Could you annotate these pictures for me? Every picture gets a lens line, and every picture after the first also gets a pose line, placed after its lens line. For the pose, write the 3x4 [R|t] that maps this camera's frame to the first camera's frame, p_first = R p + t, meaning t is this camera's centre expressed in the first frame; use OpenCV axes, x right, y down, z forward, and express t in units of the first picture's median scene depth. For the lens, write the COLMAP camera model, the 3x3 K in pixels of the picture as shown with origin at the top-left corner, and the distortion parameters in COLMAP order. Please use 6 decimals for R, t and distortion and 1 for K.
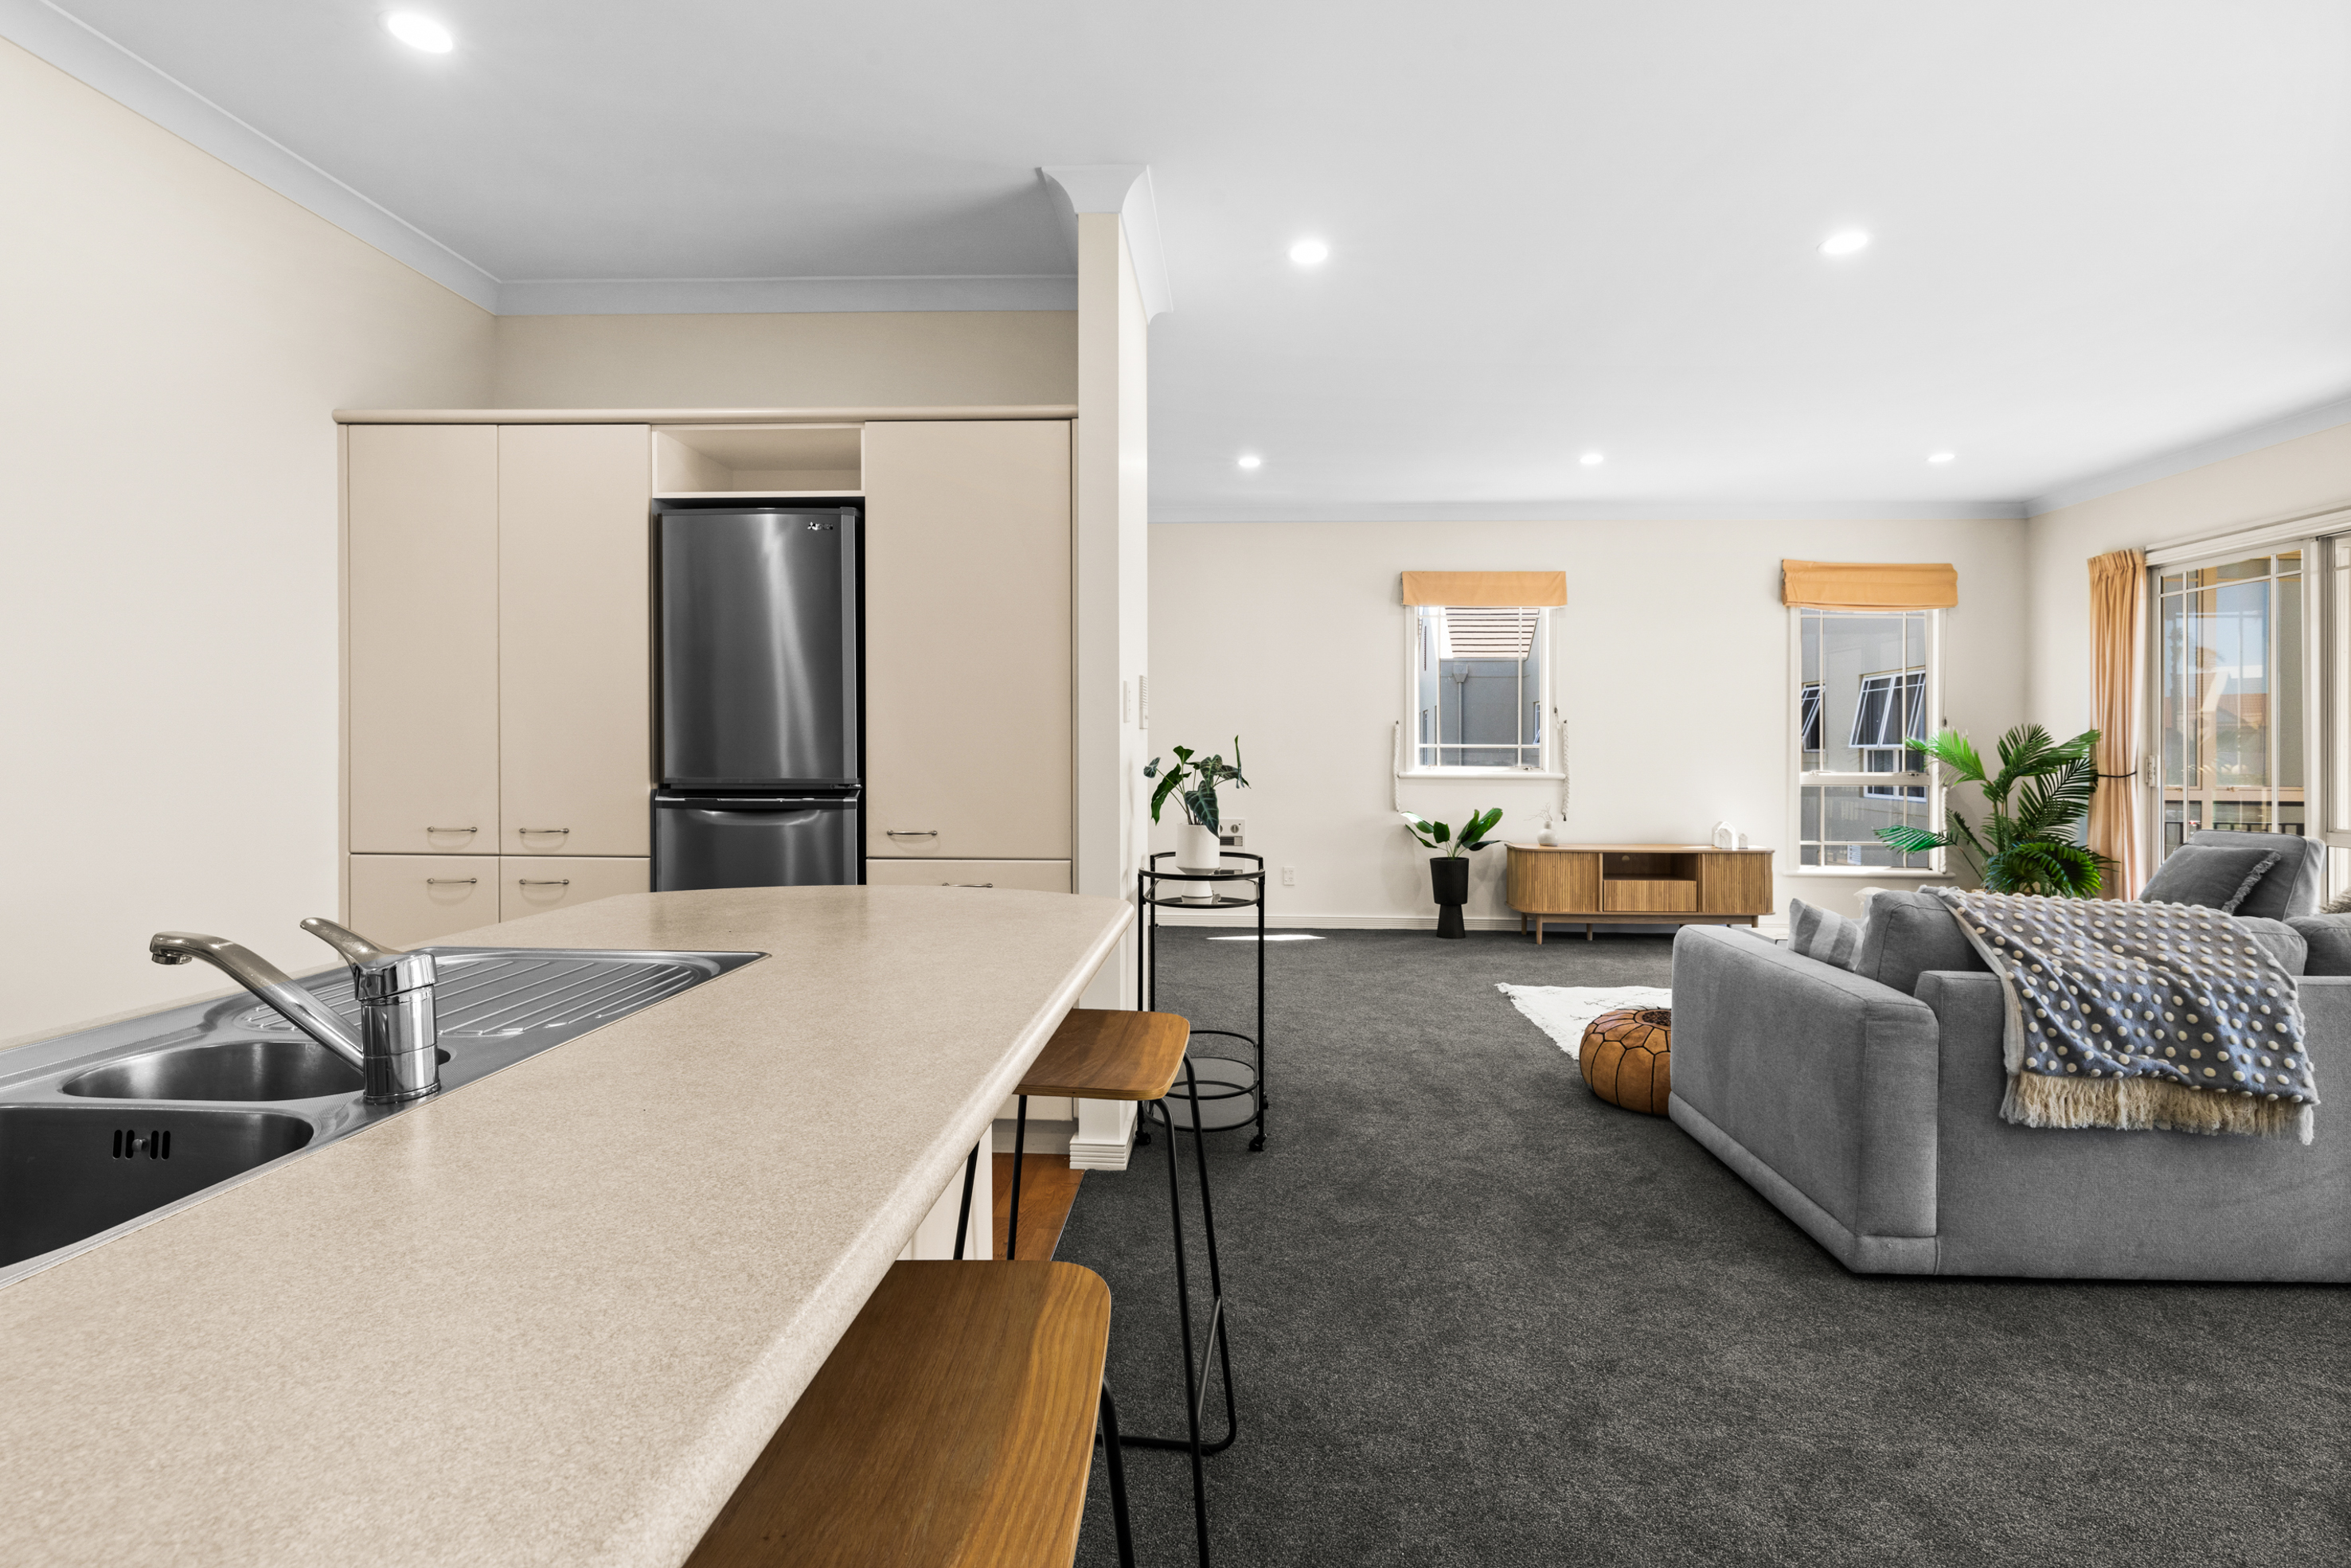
lens RADIAL K [[1072.1, 0, 1161.7], [0, 1072.1, 749.9], [0, 0, 1]] dist [0.000836, 0.000340]
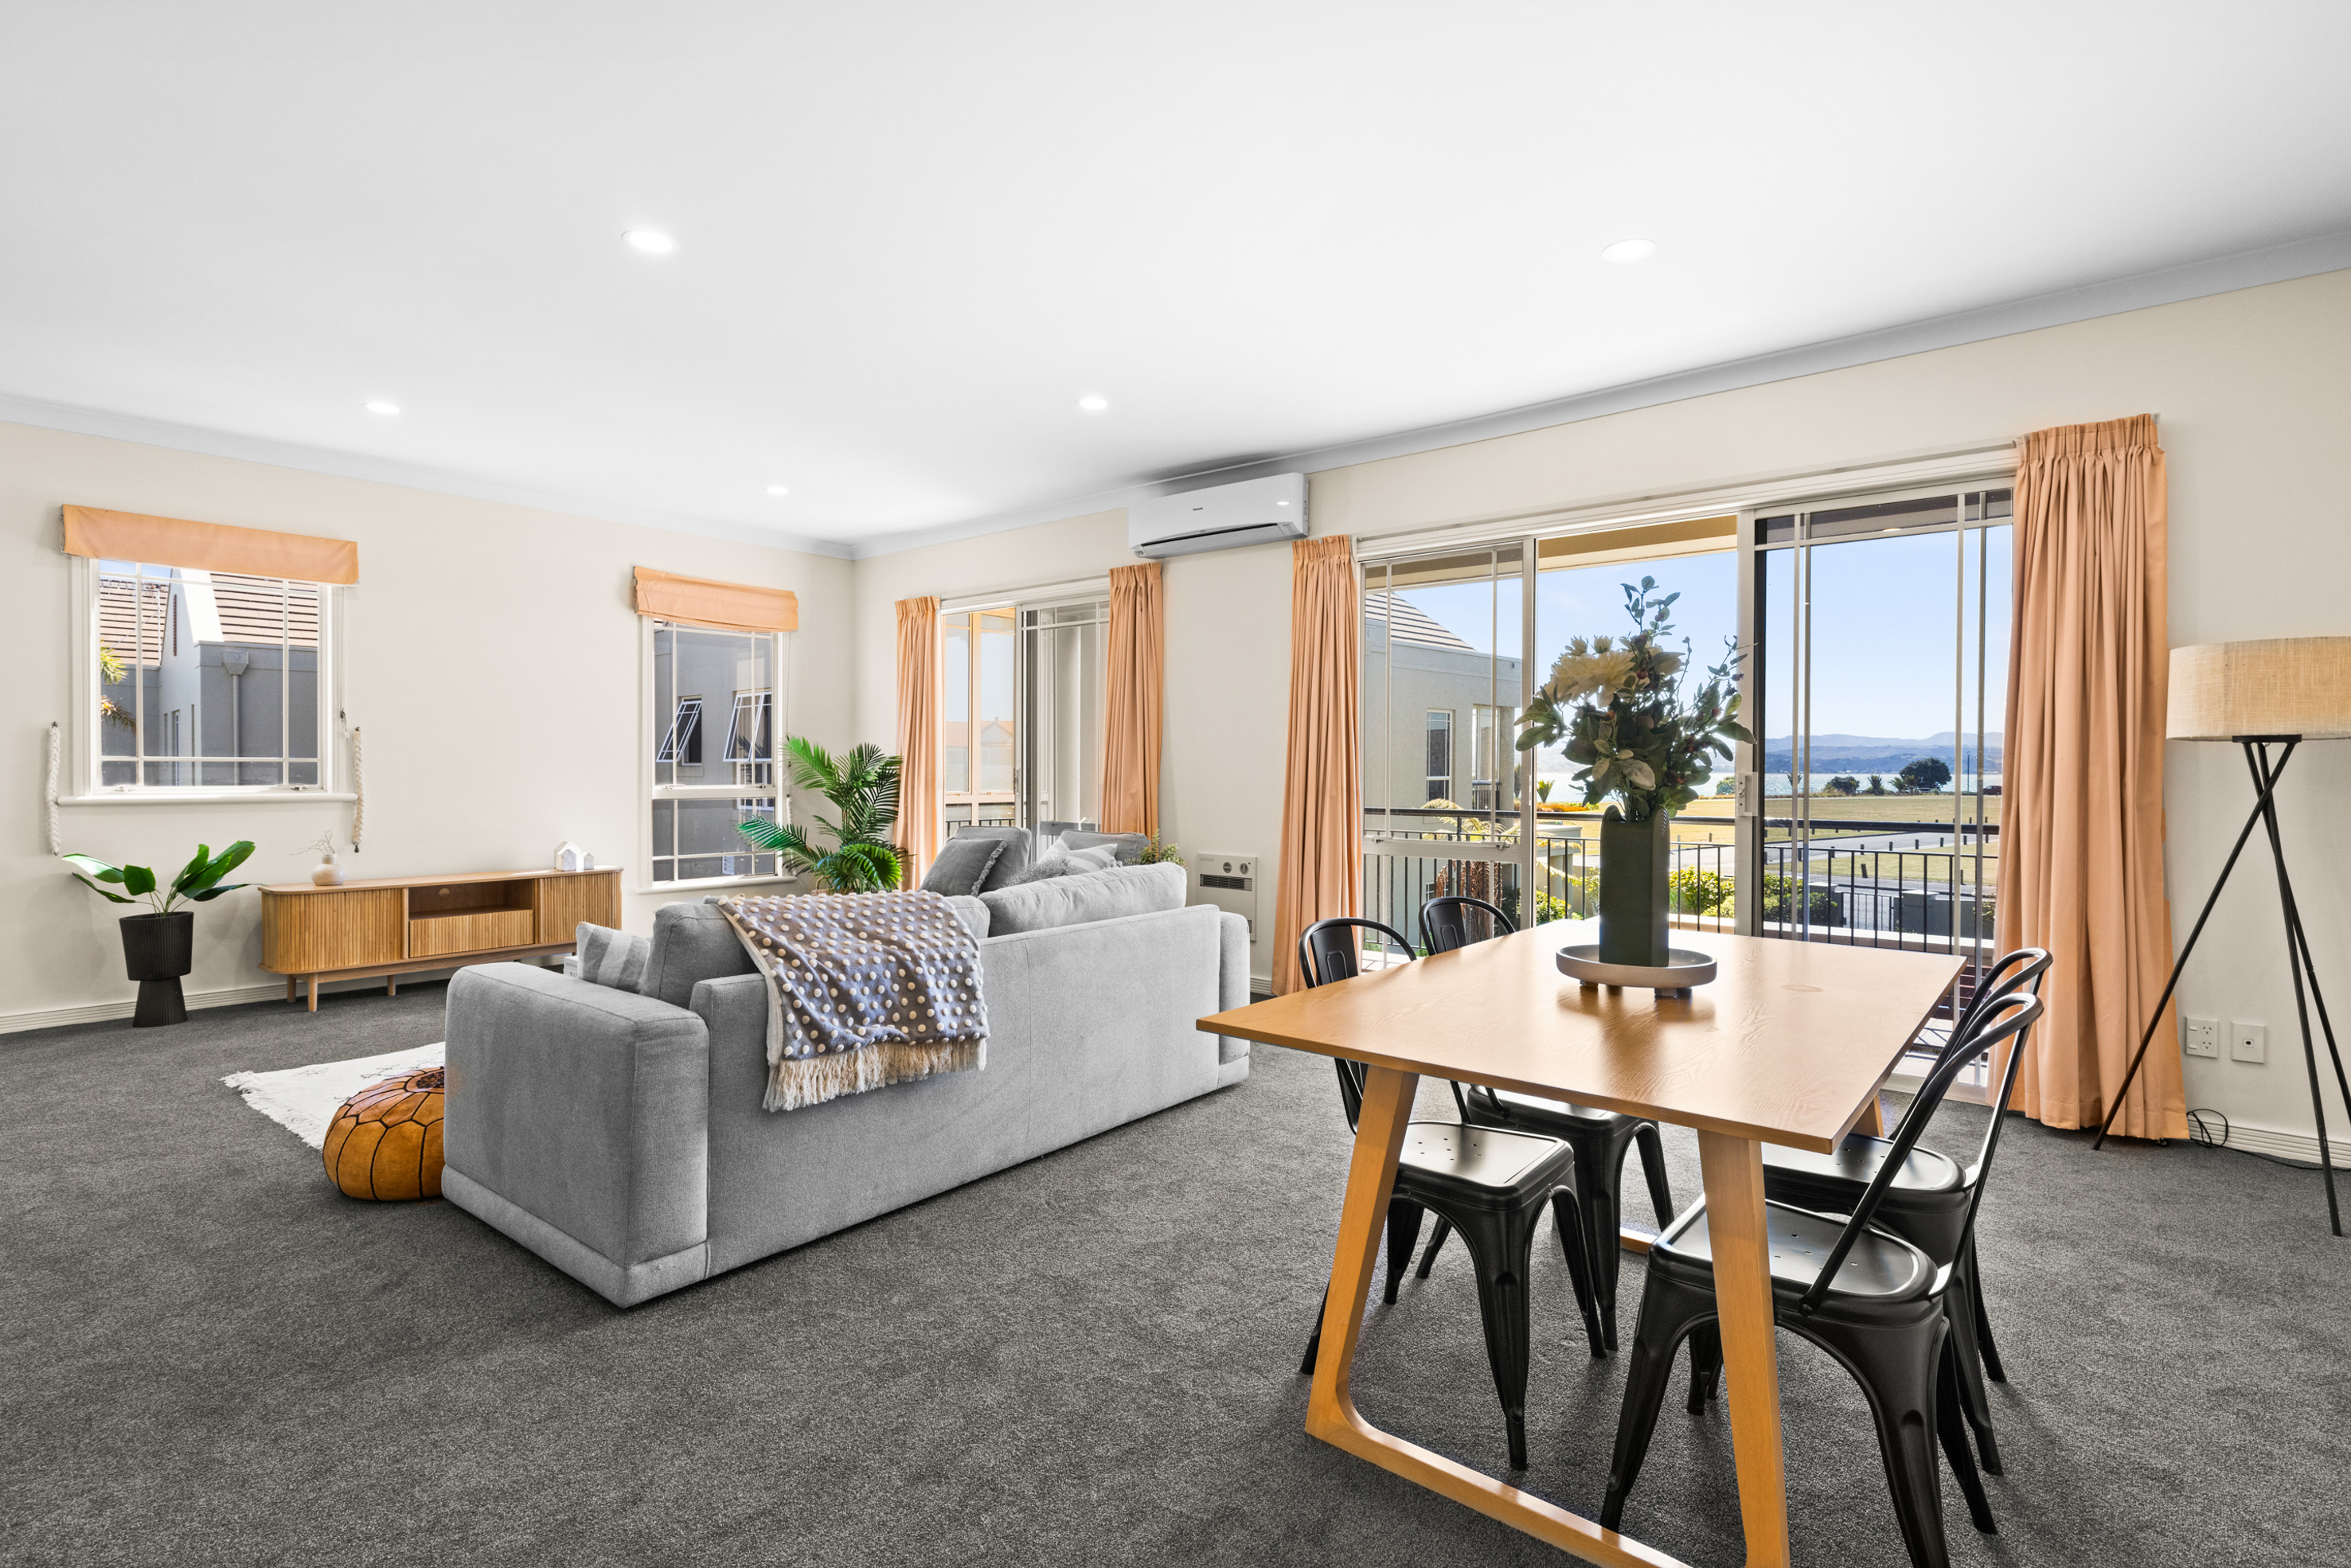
lens RADIAL K [[1110.1, 0, 1184.9], [0, 1110.1, 773.9], [0, 0, 1]] dist [-0.003513, -0.000120]
pose [[0.610306, -0.009080, 0.792113, 0.164118], [0.002676, 0.999952, 0.009401, 0.002275], [-0.792161, -0.003618, 0.610302, 0.001481]]
